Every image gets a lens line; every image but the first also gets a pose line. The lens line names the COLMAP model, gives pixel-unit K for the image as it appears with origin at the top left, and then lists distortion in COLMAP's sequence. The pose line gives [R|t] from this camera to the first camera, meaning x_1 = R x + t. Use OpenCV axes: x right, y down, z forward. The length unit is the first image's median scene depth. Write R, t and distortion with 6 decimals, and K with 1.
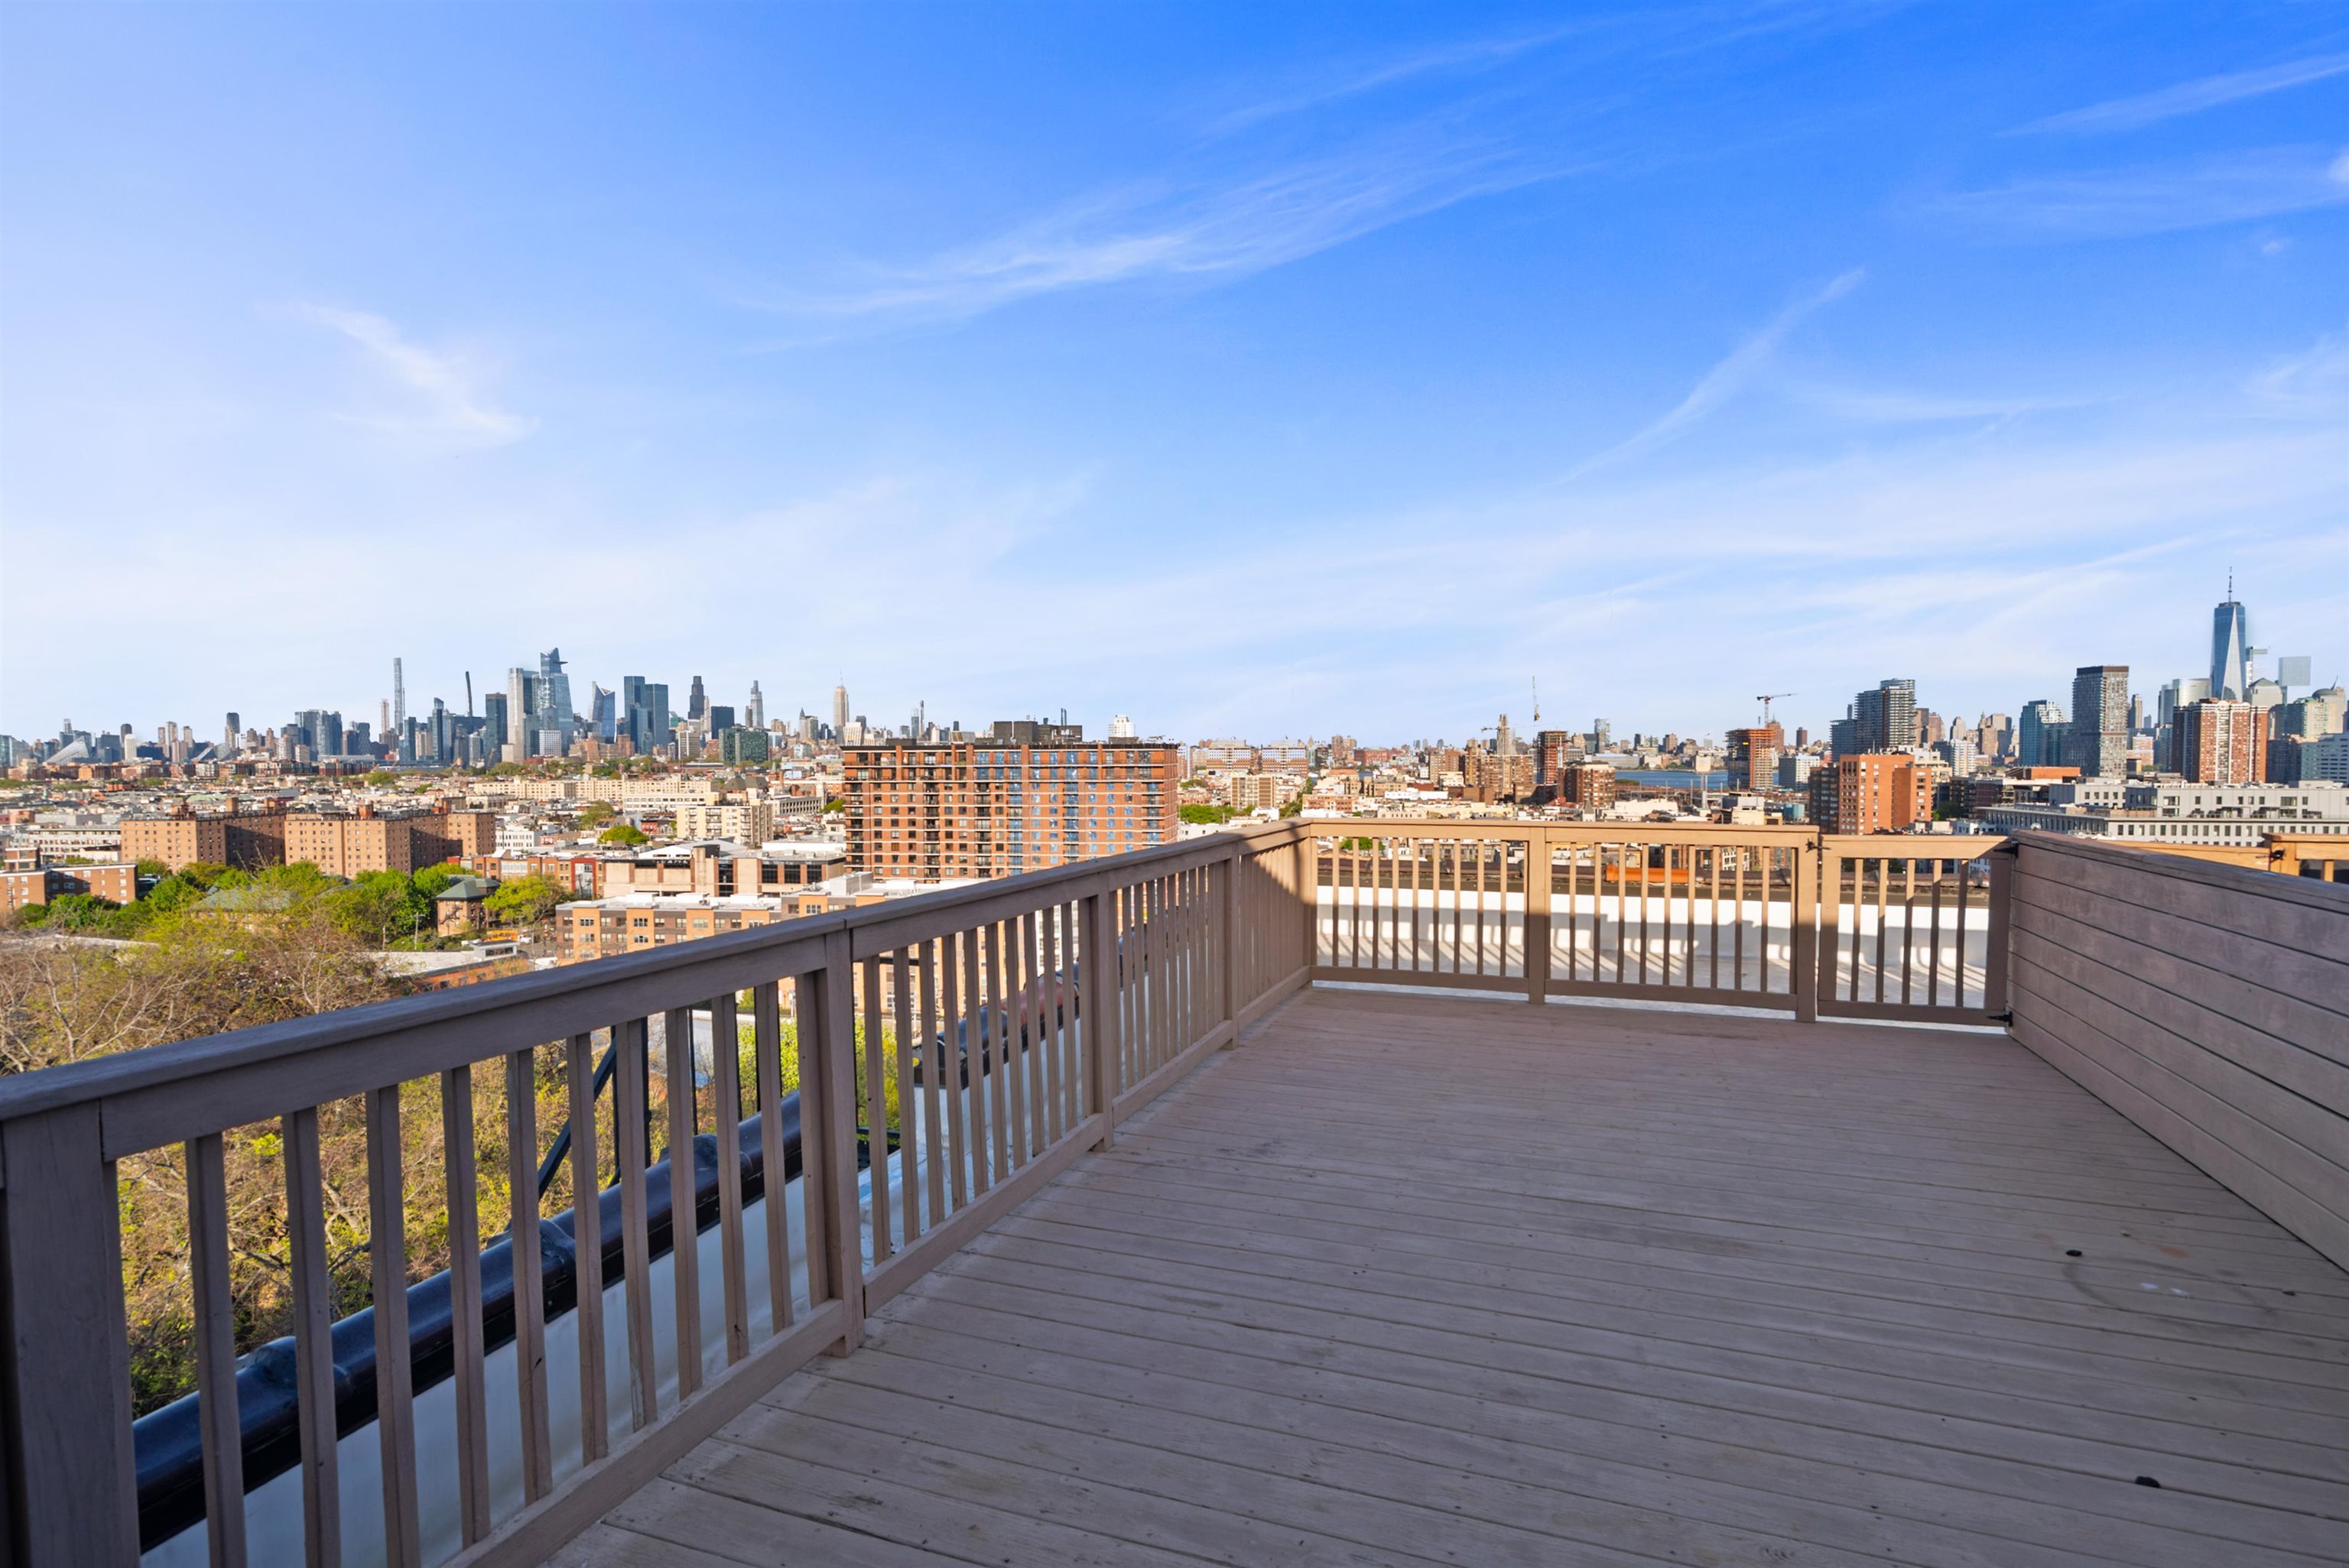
lens RADIAL K [[1149.0, 0, 1164.4], [0, 1149.0, 777.4], [0, 0, 1]] dist [0.003311, 0.000583]
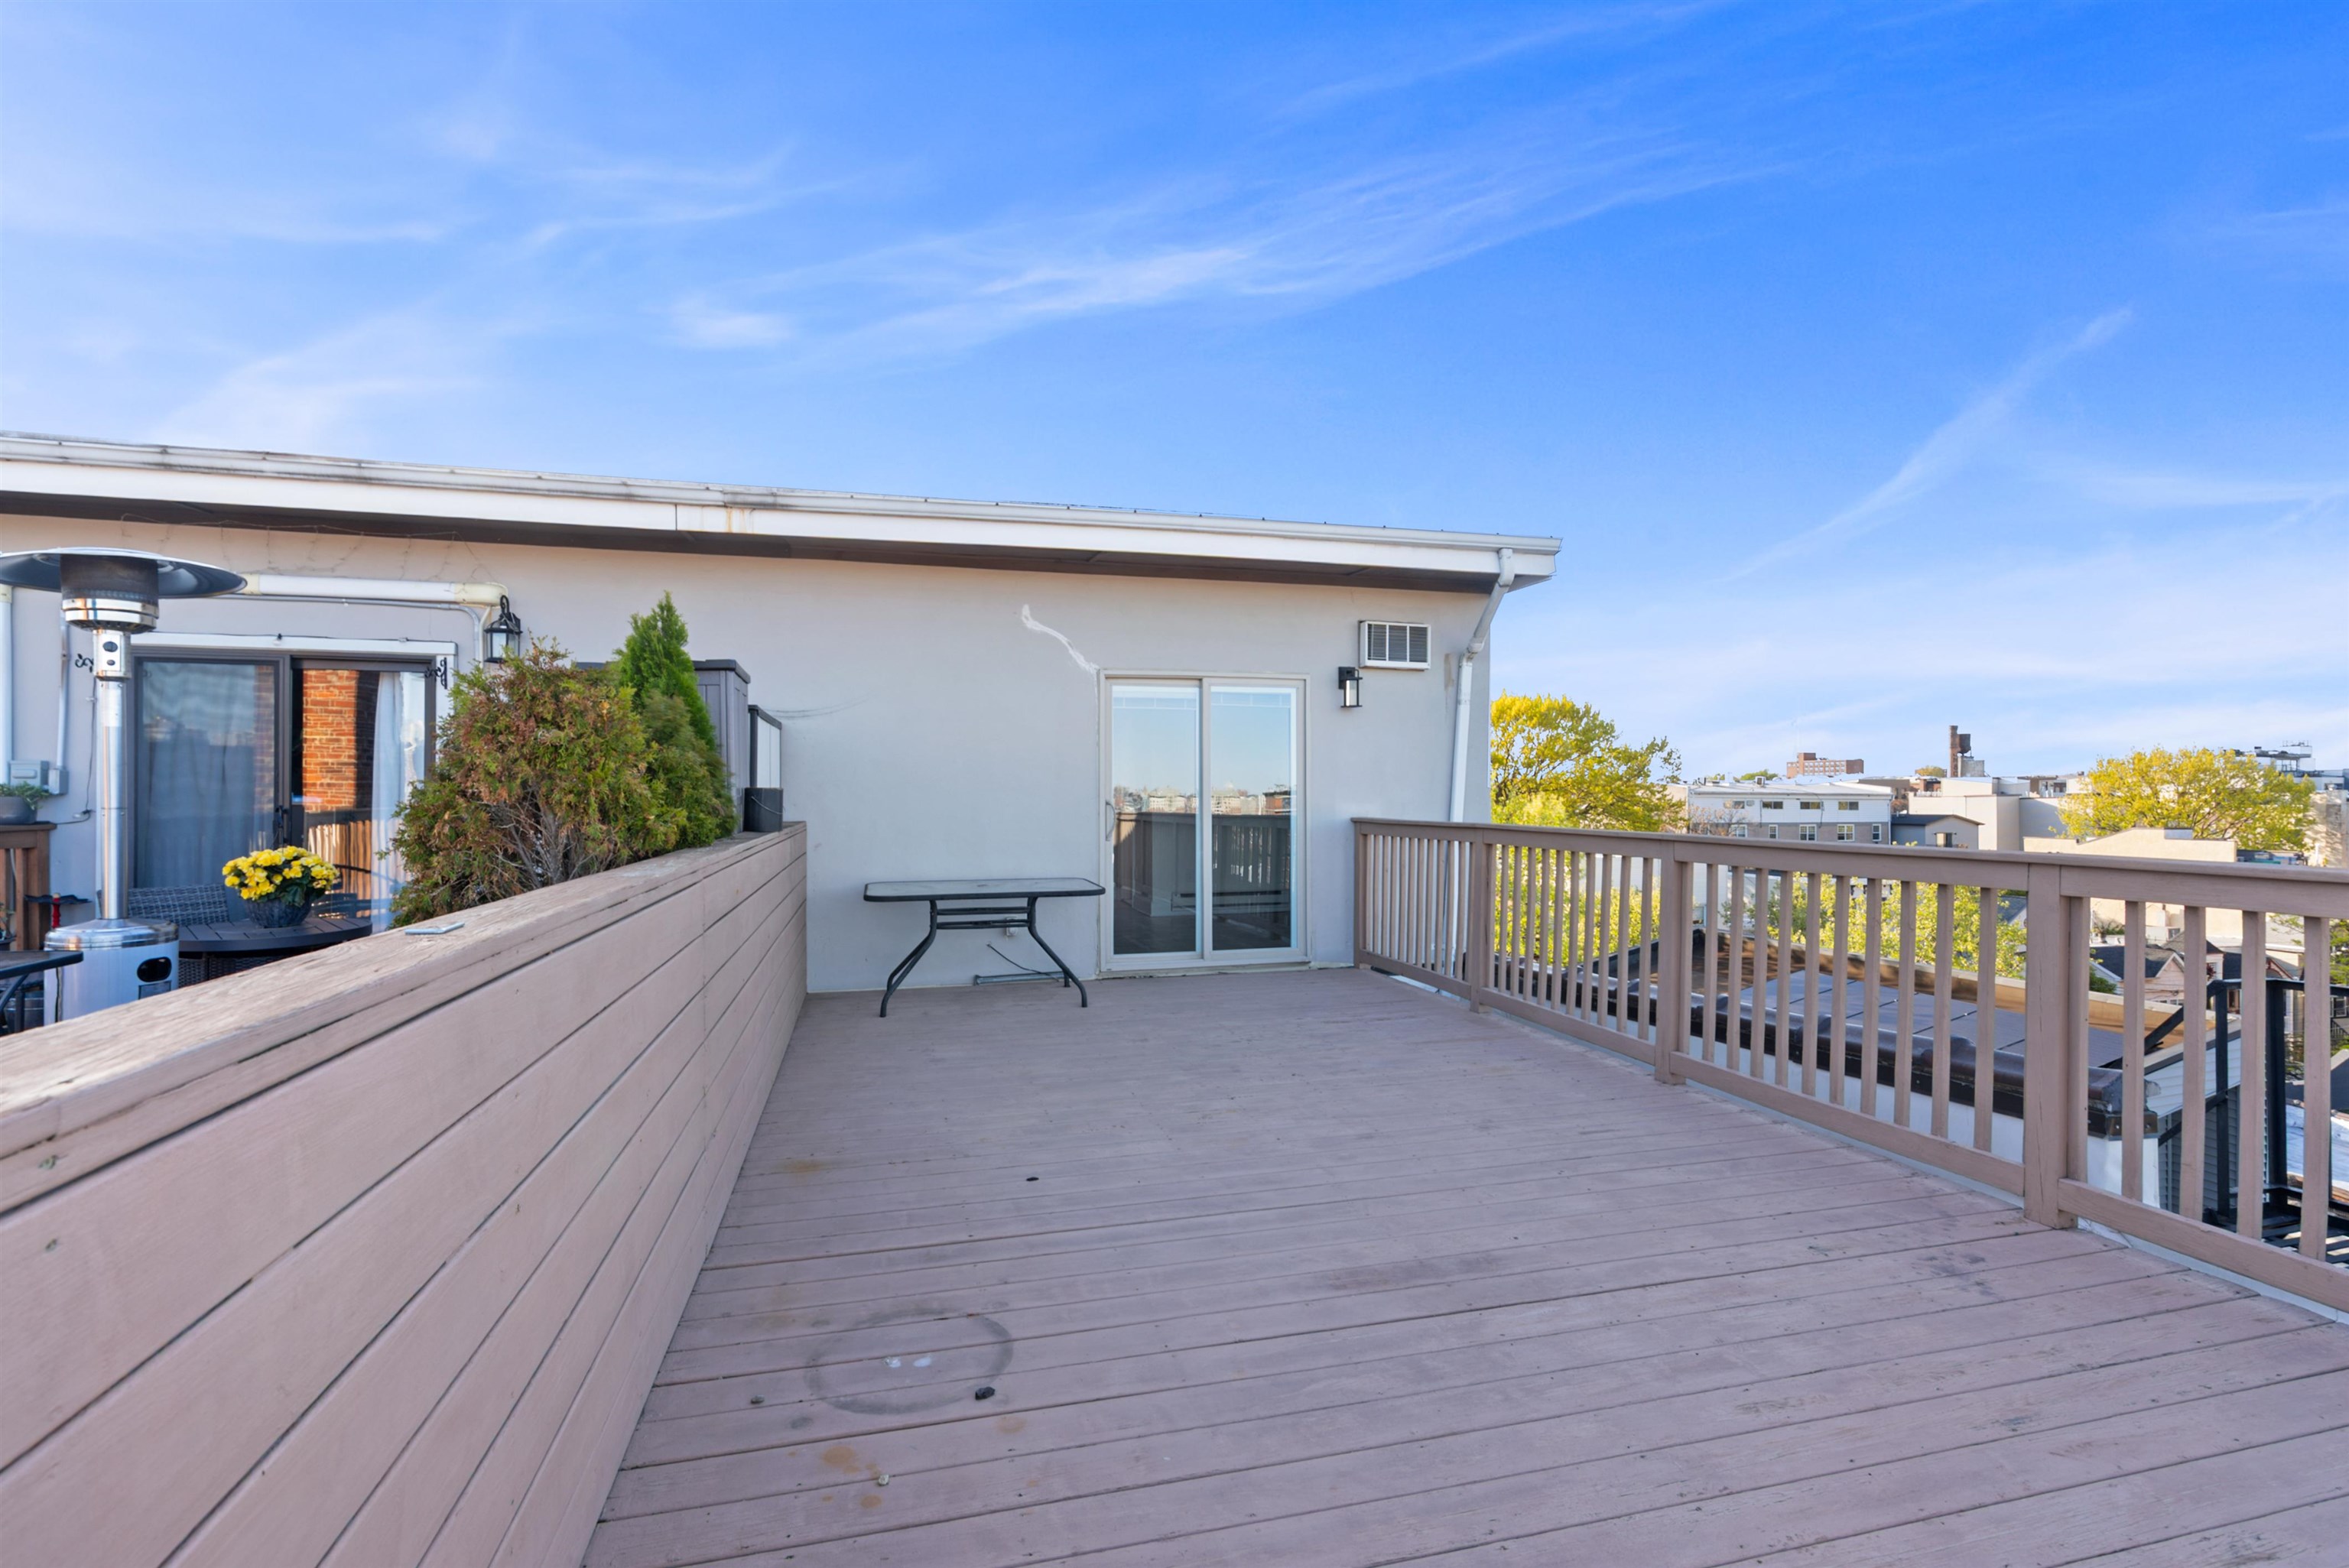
lens RADIAL K [[1113.4, 0, 1184.8], [0, 1113.4, 759.7], [0, 0, 1]] dist [-0.000910, 0.001433]
pose [[-0.803262, -0.016362, -0.595402, 1.076547], [-0.012057, 0.999864, -0.011210, 0.035229], [0.595504, -0.001825, -0.803350, 1.579688]]
